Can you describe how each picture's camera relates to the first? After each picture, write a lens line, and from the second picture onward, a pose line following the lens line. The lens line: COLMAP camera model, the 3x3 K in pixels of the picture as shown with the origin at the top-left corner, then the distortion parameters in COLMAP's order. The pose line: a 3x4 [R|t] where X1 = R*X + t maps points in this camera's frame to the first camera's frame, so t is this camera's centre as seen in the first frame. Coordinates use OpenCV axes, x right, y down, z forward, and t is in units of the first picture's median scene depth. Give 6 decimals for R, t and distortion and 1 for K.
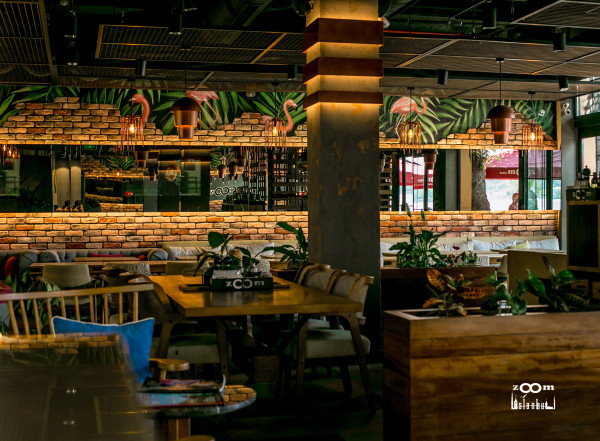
lens RADIAL K [[971.6, 0, 300.0], [0, 971.6, 220.1], [0, 0, 1]] dist [-0.037184, 0.000000]
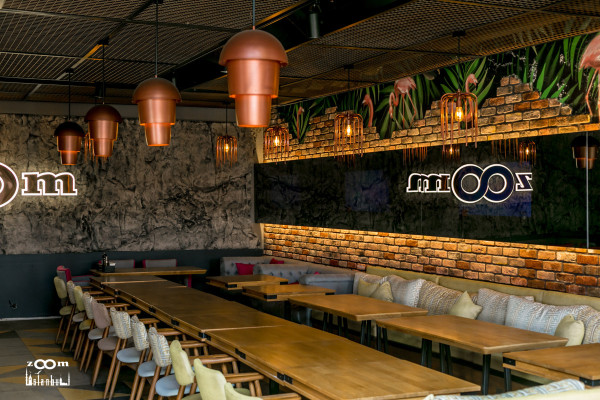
lens RADIAL K [[858.0, 0, 300.1], [0, 858.0, 202.6], [0, 0, 1]] dist [0.036776, 0.000000]
pose [[0.179894, 0.012963, -0.983601, 0.573764], [-0.002950, 0.999916, 0.012638, -0.041655], [0.983682, 0.000628, 0.179917, 0.786636]]
